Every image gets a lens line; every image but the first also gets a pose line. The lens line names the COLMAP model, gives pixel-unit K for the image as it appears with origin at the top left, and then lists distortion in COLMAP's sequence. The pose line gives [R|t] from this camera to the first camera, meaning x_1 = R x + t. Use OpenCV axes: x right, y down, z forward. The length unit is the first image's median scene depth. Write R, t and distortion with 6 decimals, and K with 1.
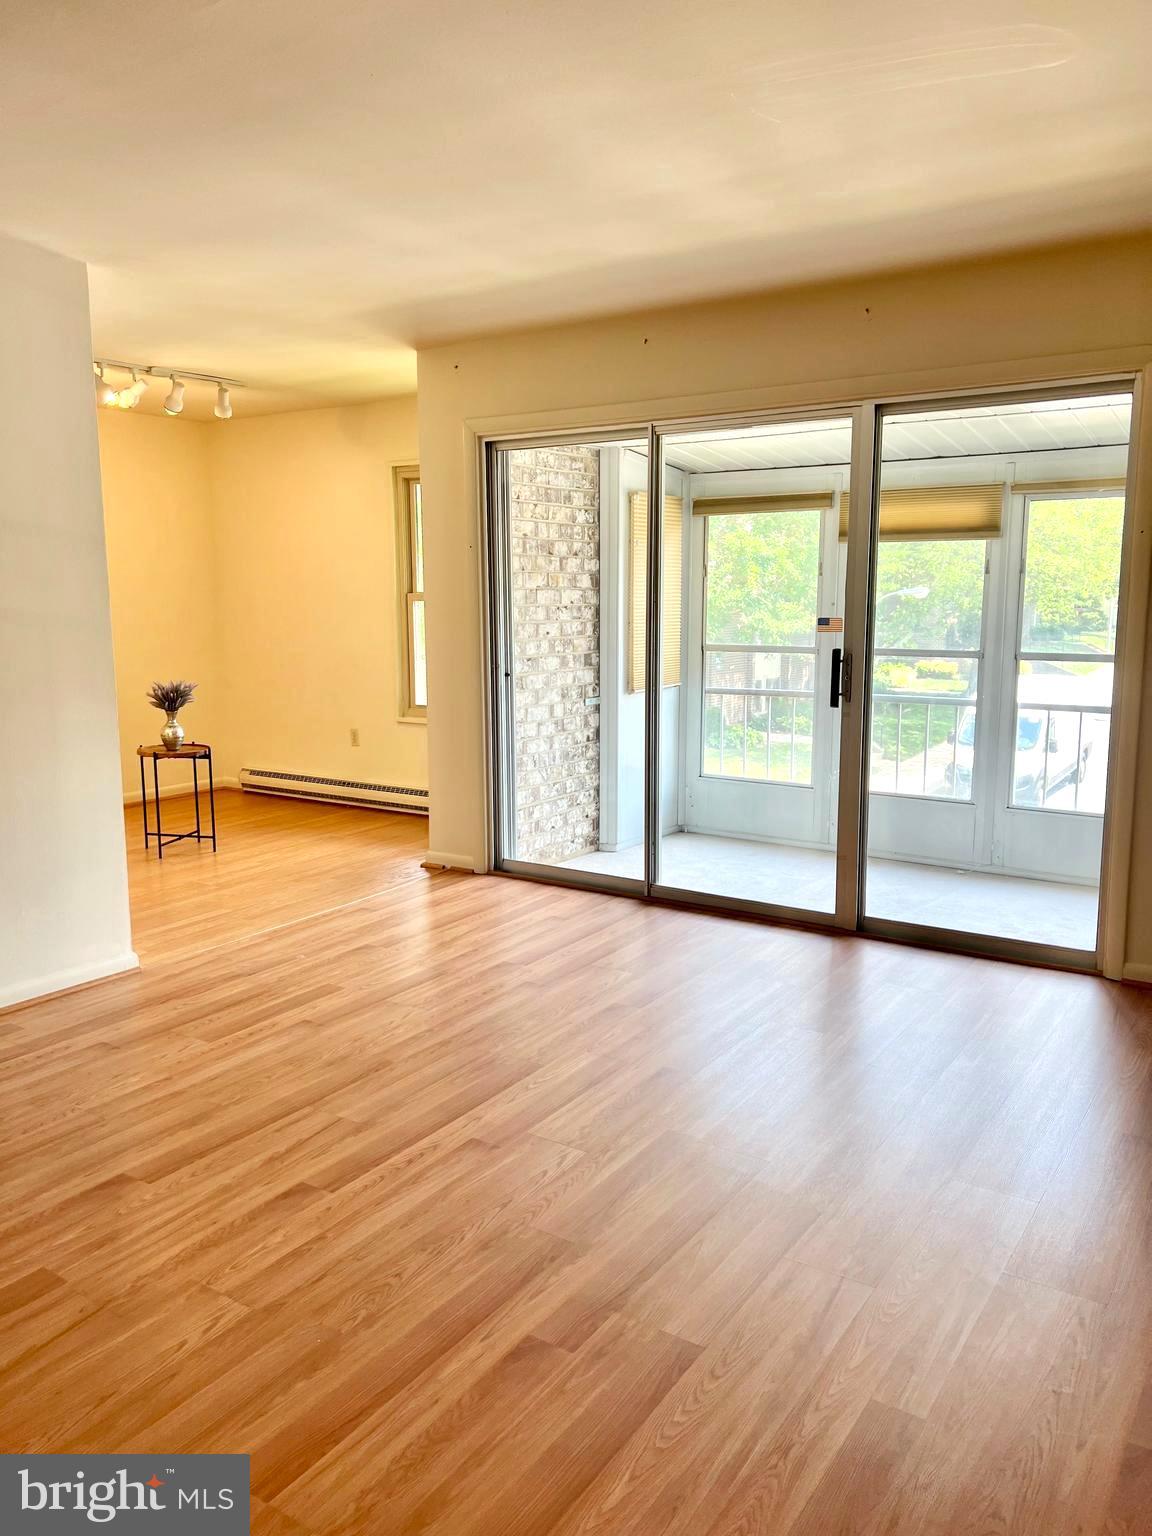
lens RADIAL K [[1160.3, 0, 567.6], [0, 1160.3, 767.8], [0, 0, 1]] dist [0.033490, -0.038442]
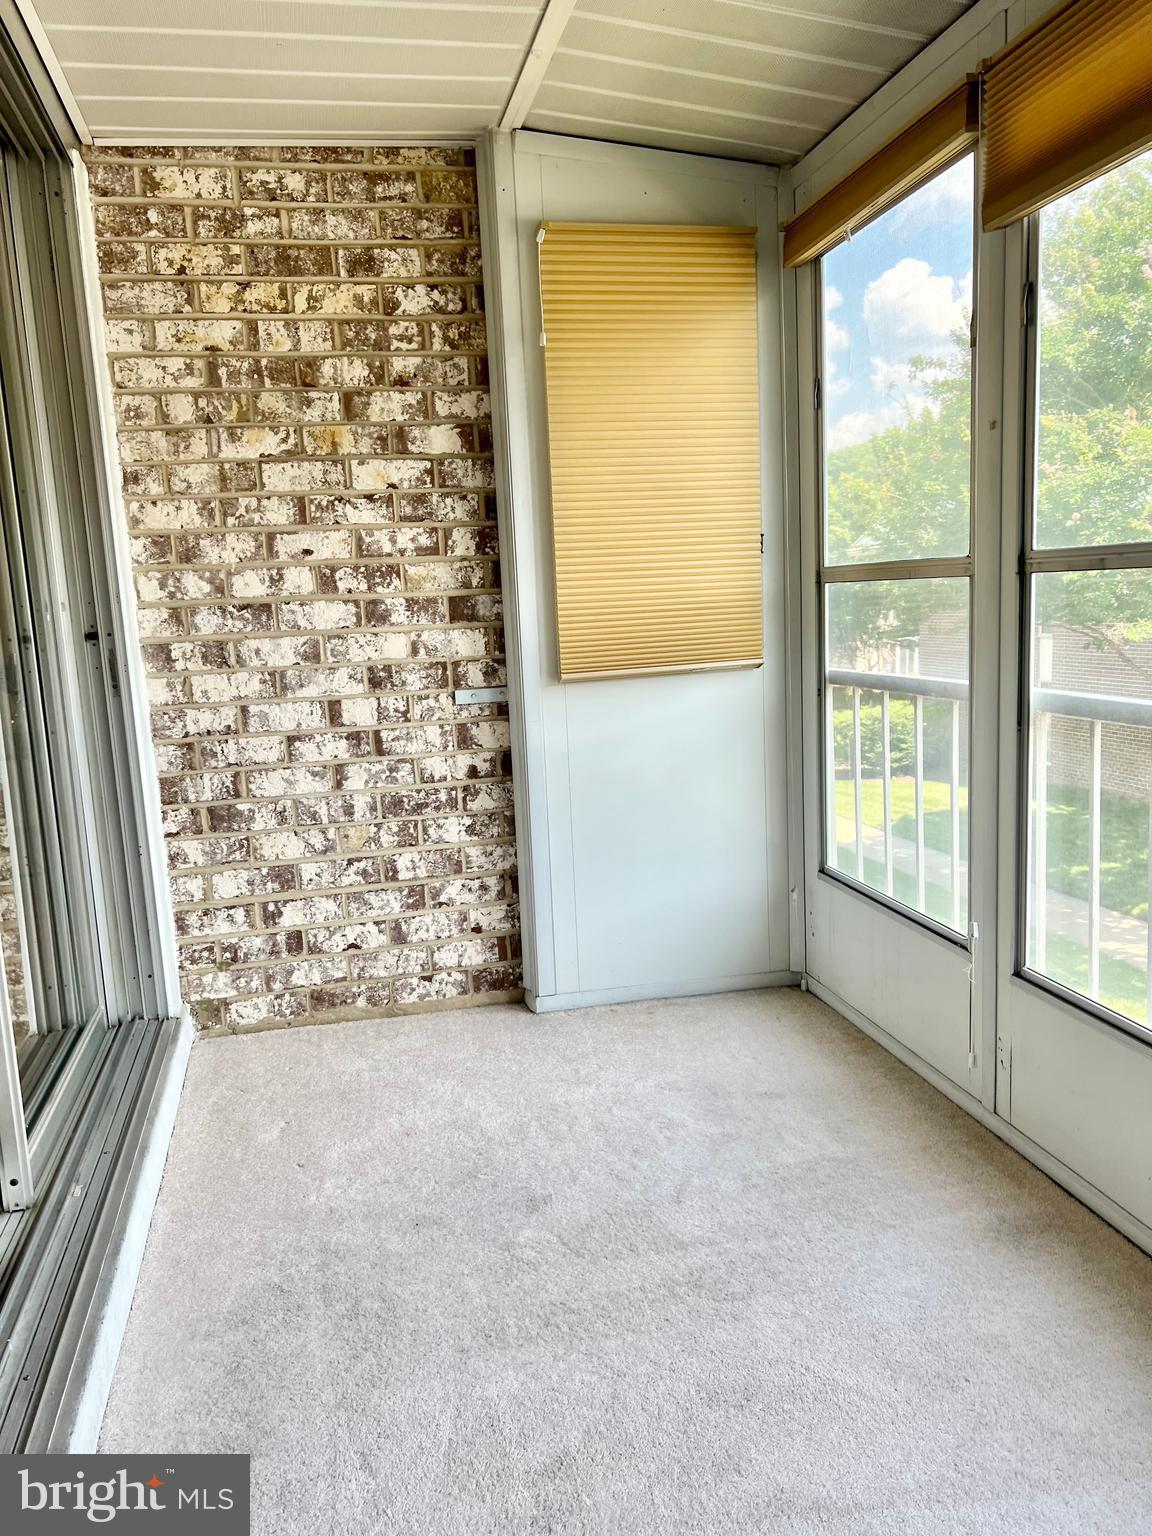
lens RADIAL K [[1160.3, 0, 573.6], [0, 1160.3, 766.9], [0, 0, 1]] dist [0.033490, -0.038442]
pose [[0.732524, 0.066603, -0.677475, 0.390420], [-0.055361, 0.997734, 0.038228, -0.049911], [0.678486, 0.009502, 0.734552, 0.700557]]
